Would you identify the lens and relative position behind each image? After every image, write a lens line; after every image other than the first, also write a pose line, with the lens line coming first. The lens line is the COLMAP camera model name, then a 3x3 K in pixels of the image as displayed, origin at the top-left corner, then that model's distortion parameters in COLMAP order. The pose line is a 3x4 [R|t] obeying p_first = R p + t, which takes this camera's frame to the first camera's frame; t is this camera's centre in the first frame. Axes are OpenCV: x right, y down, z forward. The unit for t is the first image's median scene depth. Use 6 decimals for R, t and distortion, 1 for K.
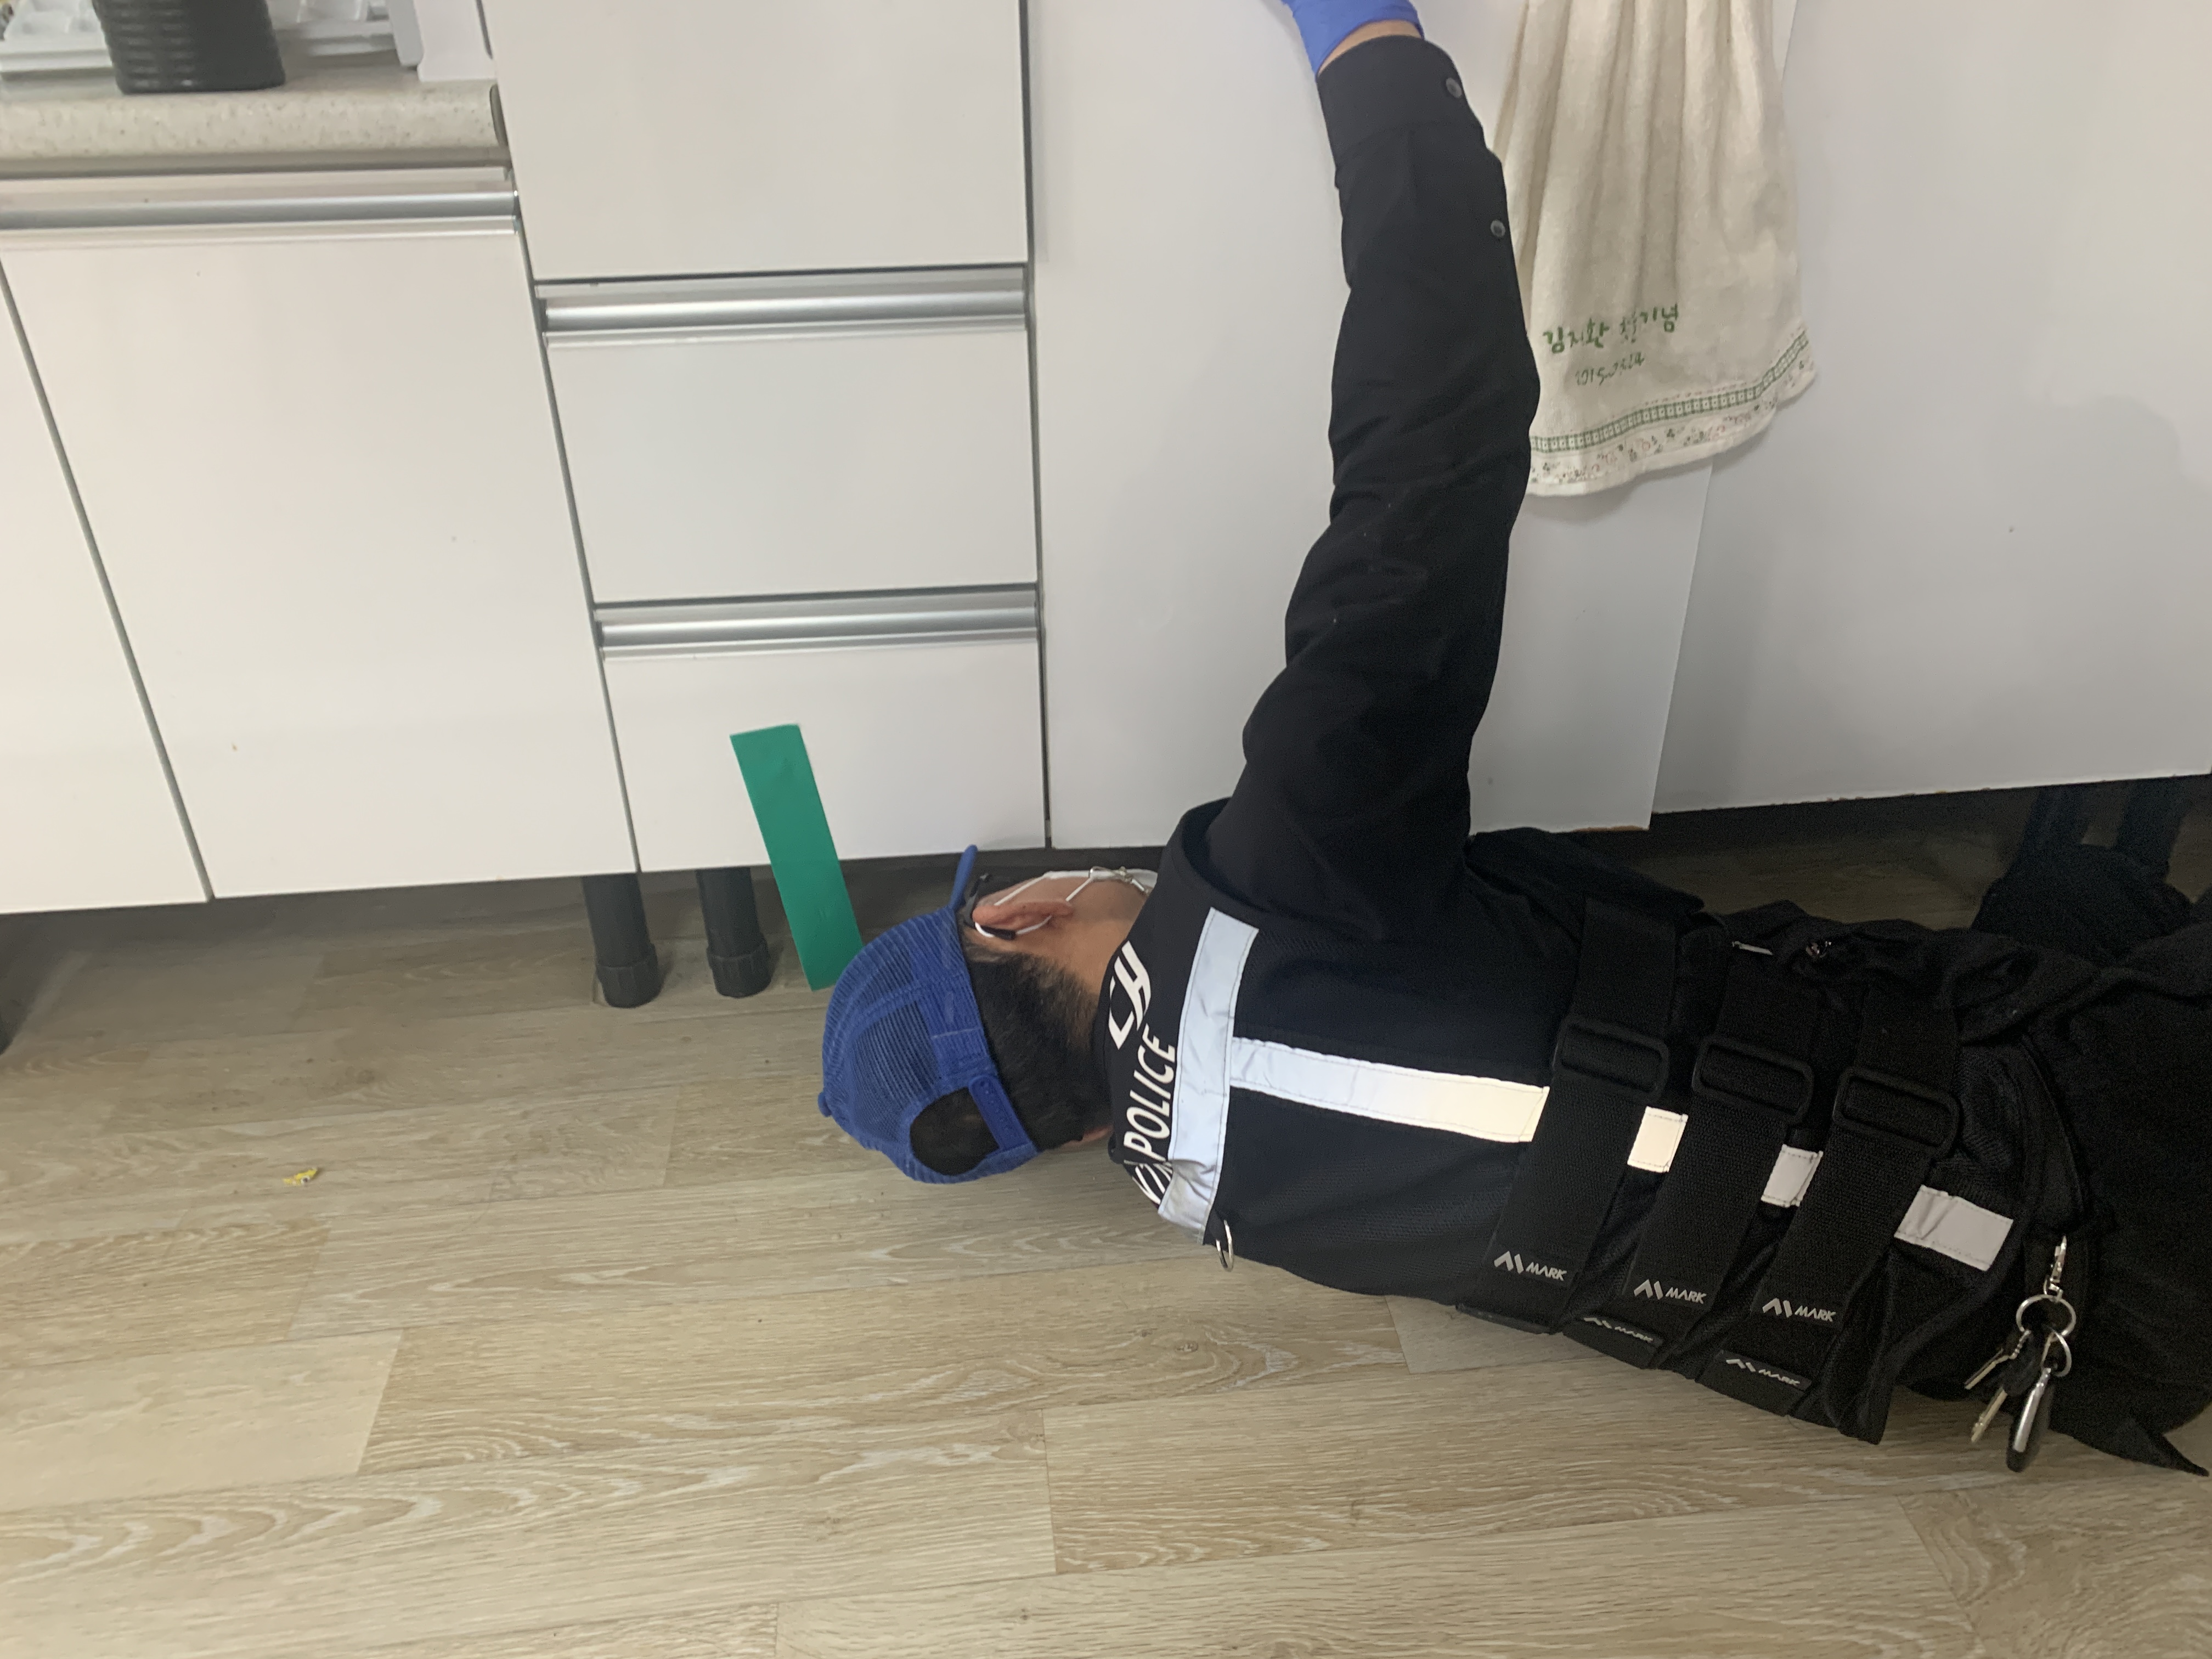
lens RADIAL K [[1710.1, 0, 1109.2], [0, 1710.1, 840.0], [0, 0, 1]] dist [-0.047494, 0.035178]
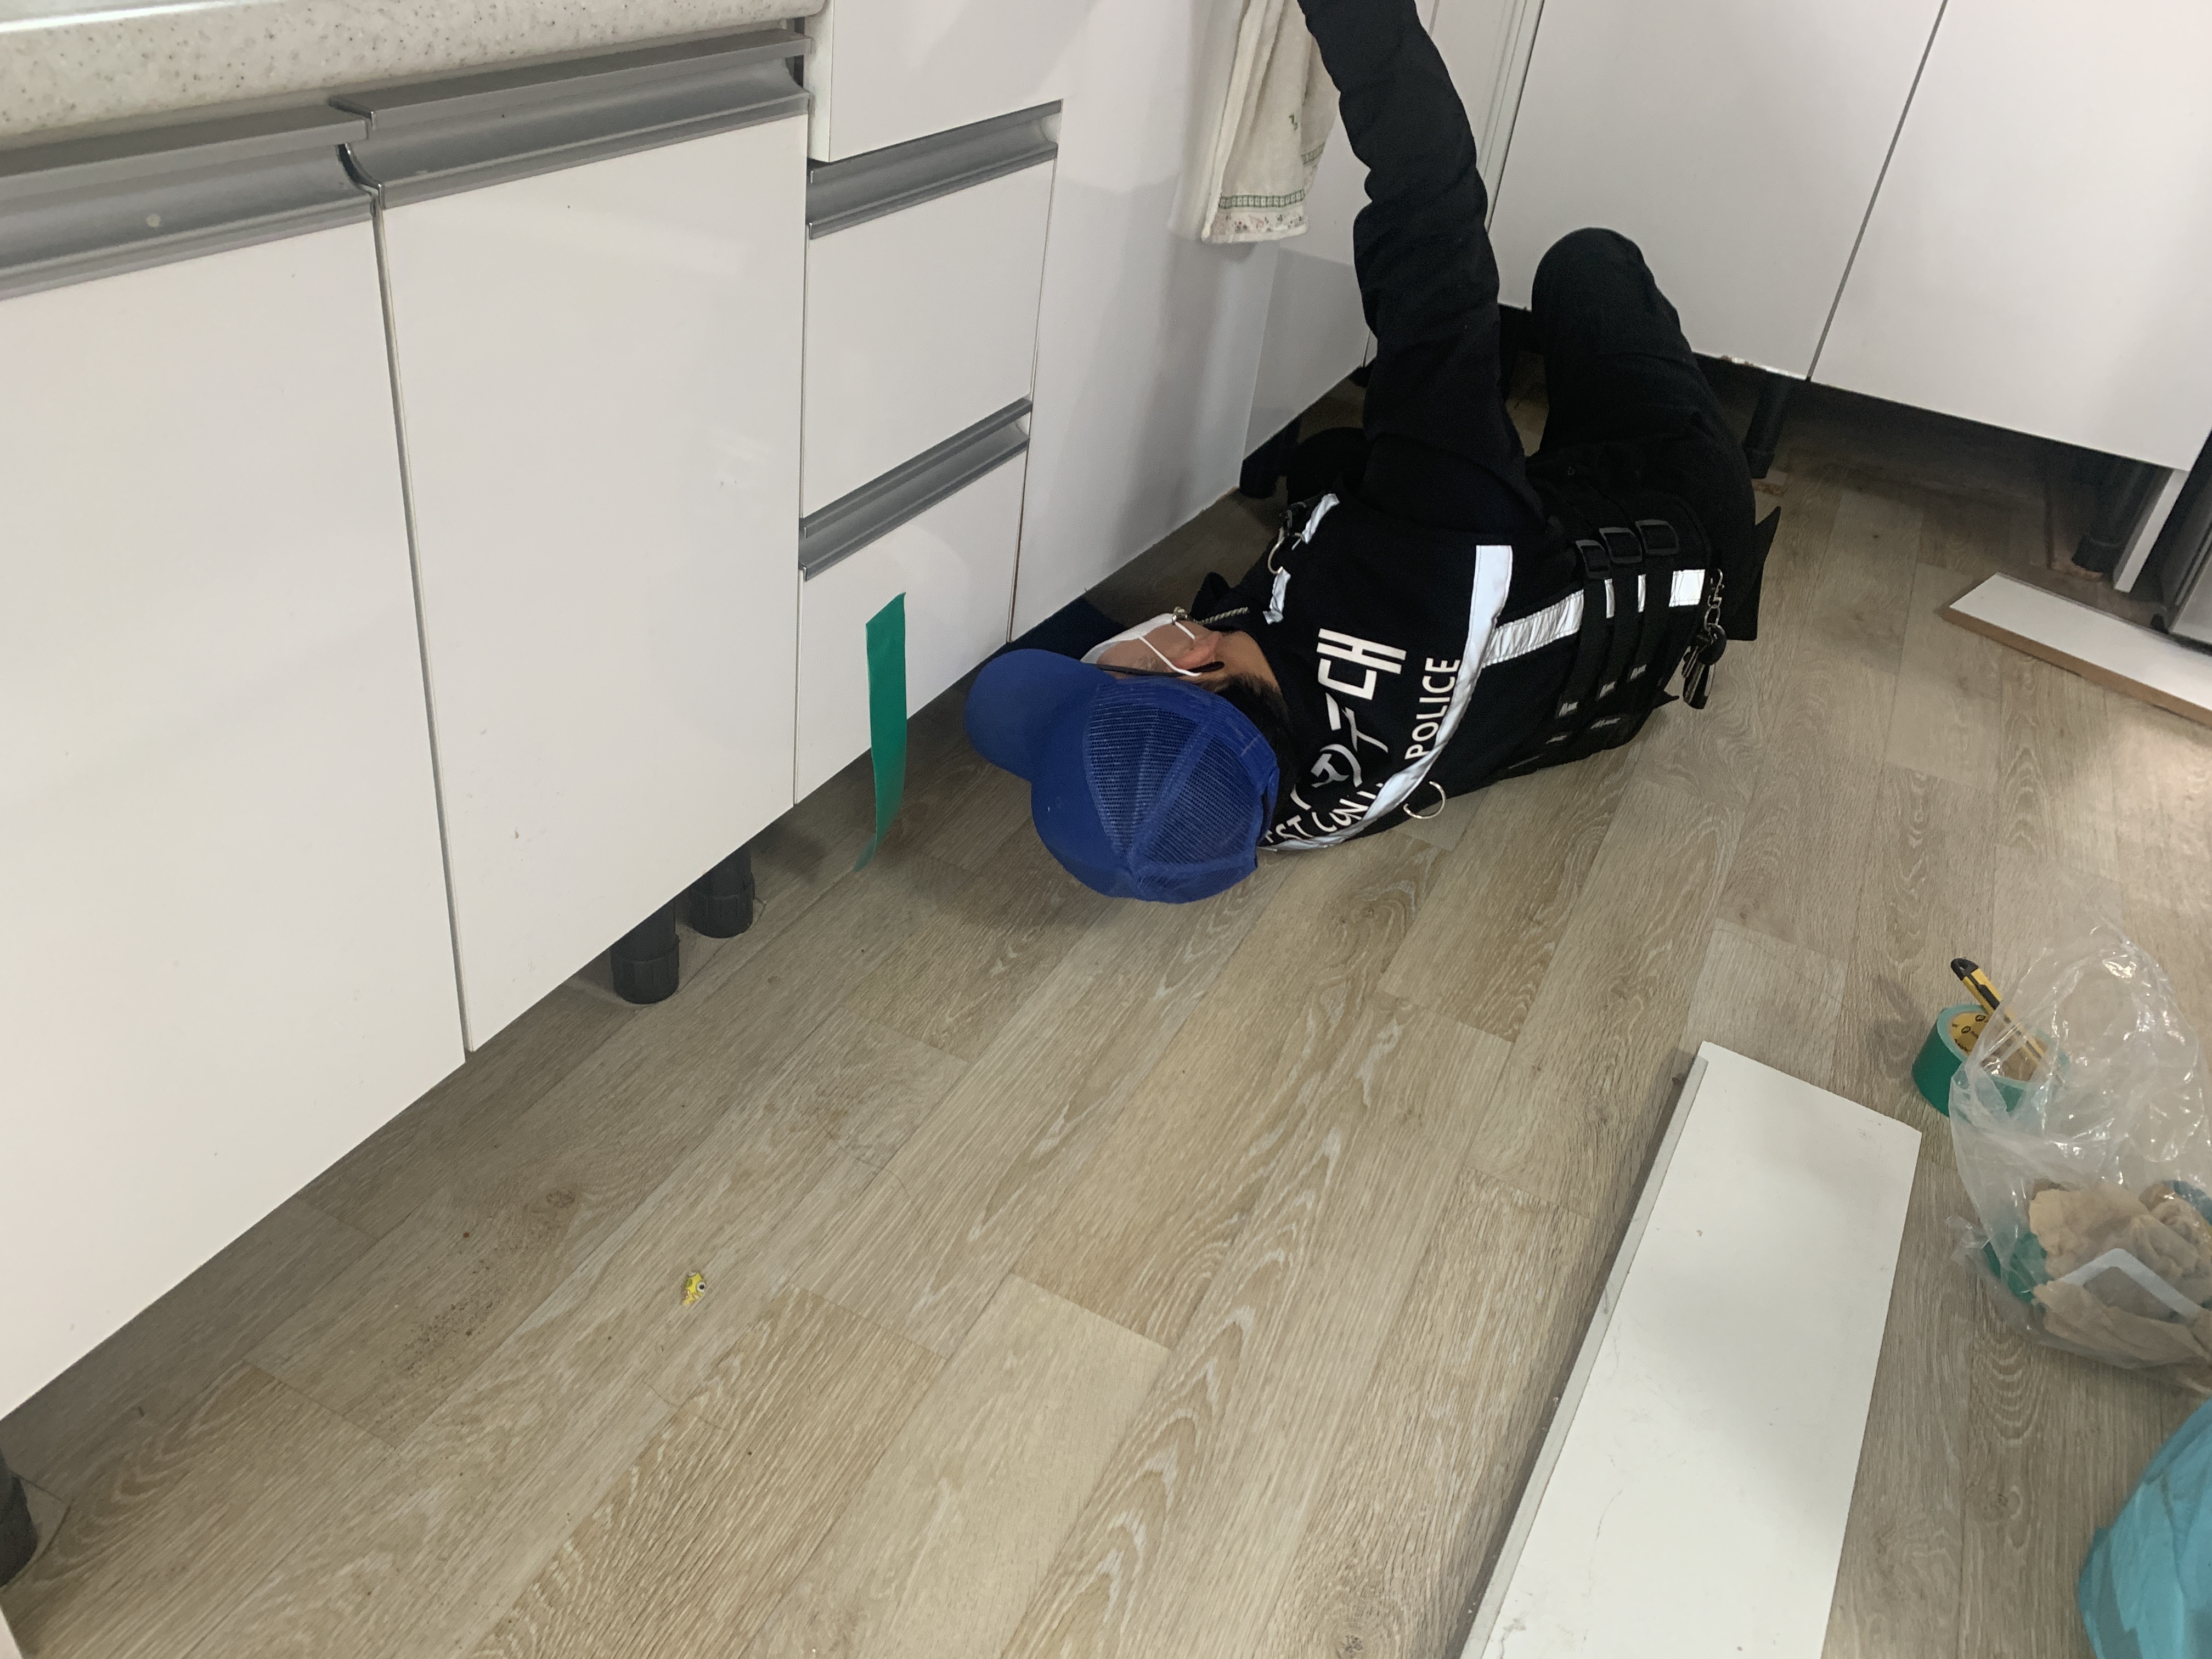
lens RADIAL K [[1710.1, 0, 1098.0], [0, 1710.1, 816.9], [0, 0, 1]] dist [-0.047494, 0.035178]
pose [[0.527447, -0.411115, 0.743494, -1.068764], [0.340439, 0.904066, 0.258391, -0.192604], [-0.778396, 0.116827, 0.616807, 0.348600]]
